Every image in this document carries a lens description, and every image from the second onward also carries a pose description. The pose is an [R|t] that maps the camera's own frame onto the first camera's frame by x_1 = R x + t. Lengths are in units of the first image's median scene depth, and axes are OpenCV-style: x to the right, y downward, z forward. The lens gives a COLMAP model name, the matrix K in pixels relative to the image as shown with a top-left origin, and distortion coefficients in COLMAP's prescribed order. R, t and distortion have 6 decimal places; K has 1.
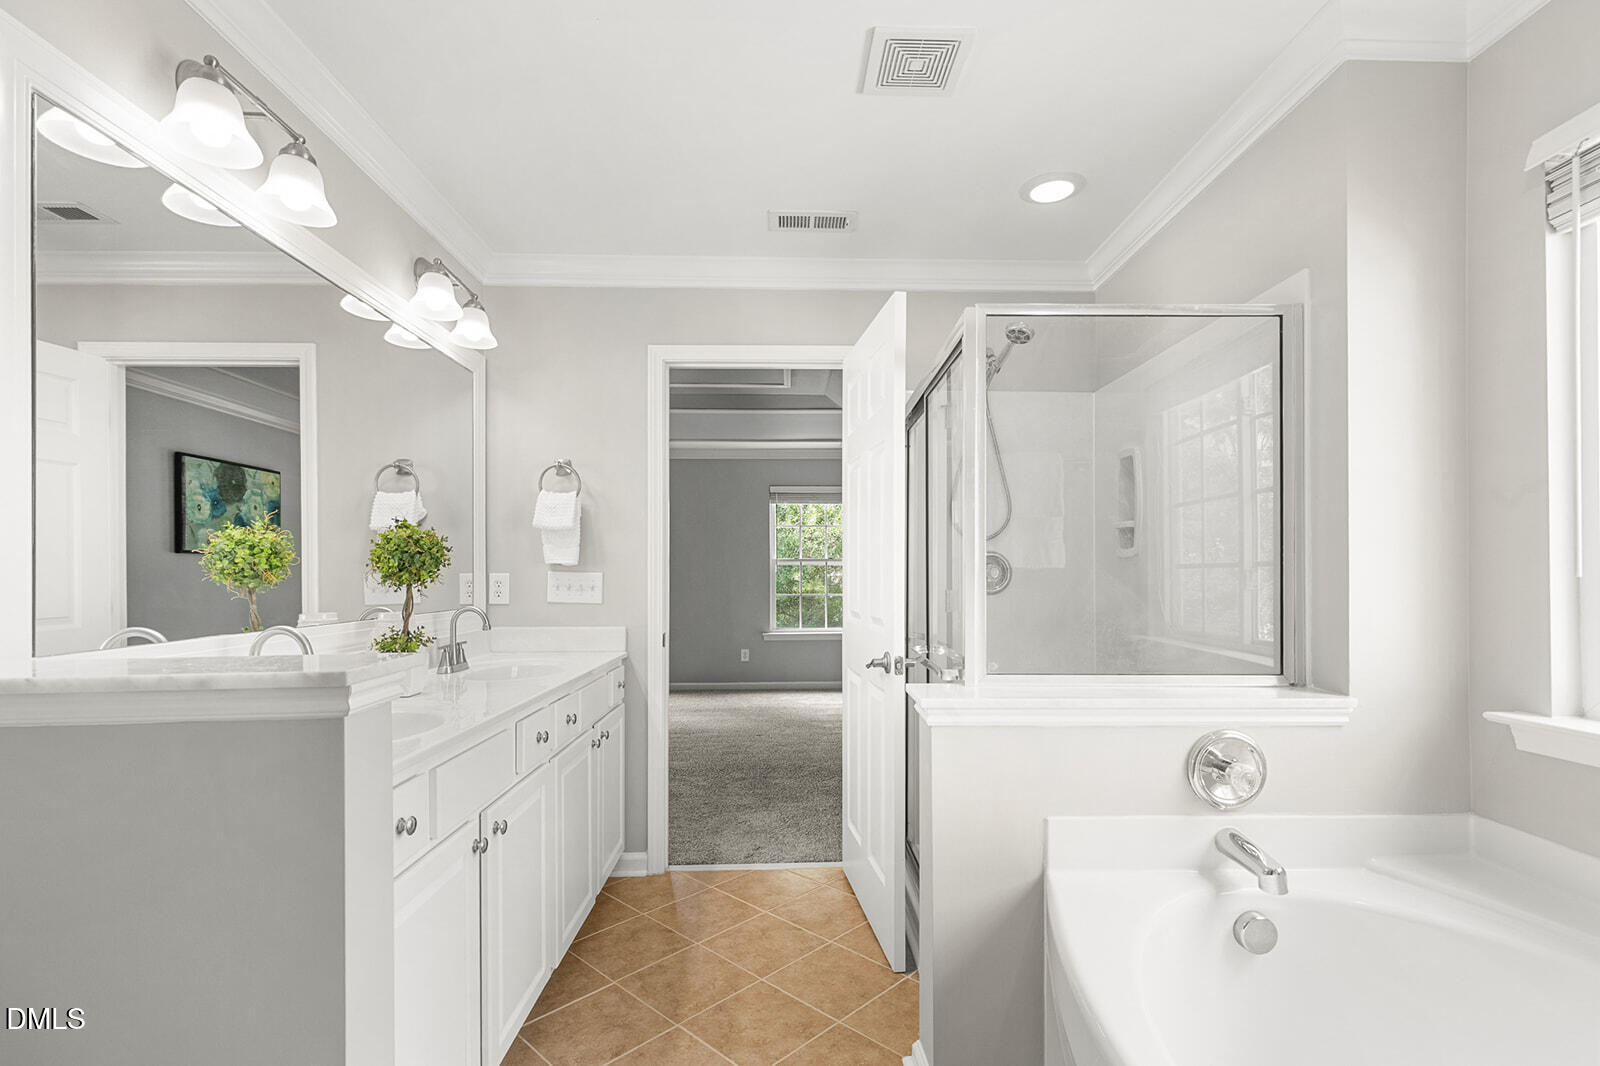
lens RADIAL K [[729.4, 0, 816.0], [0, 729.4, 564.2], [0, 0, 1]] dist [0.008508, -0.001141]
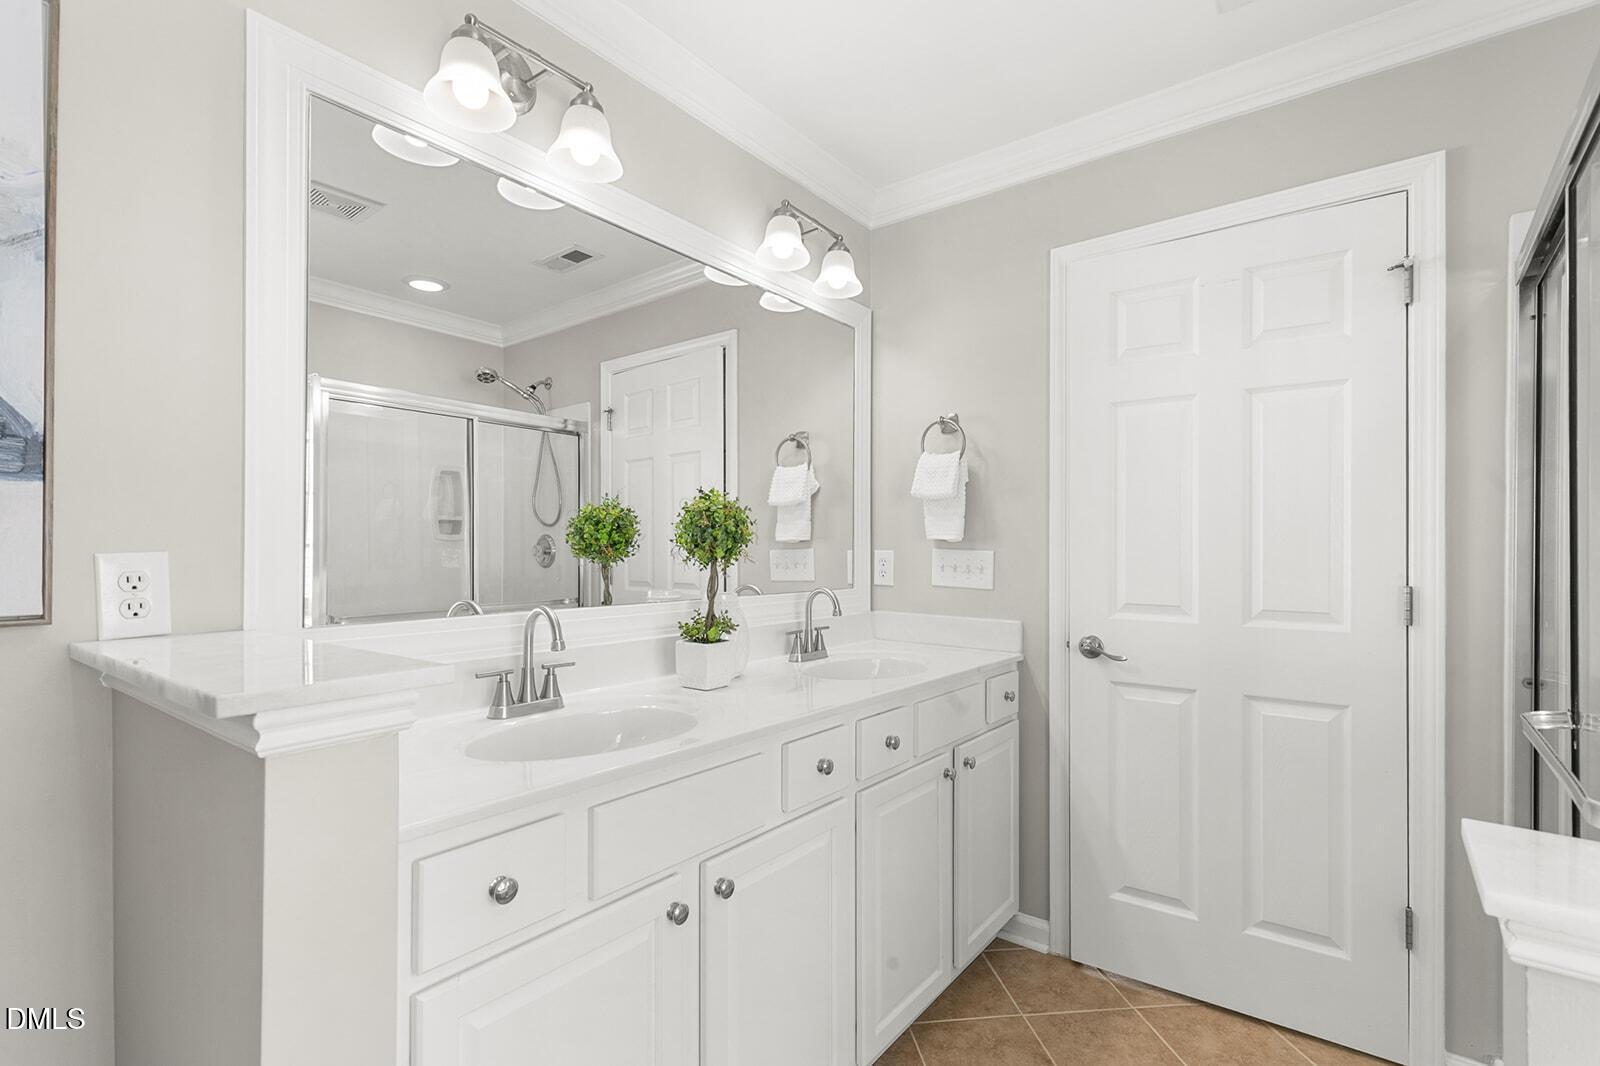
lens RADIAL K [[729.4, 0, 810.6], [0, 729.4, 538.8], [0, 0, 1]] dist [0.008508, -0.001141]
pose [[0.765954, -0.001412, -0.642894, 0.099431], [-0.000394, 0.999996, -0.002665, 0.001199], [0.642895, 0.002295, 0.765951, 0.392030]]
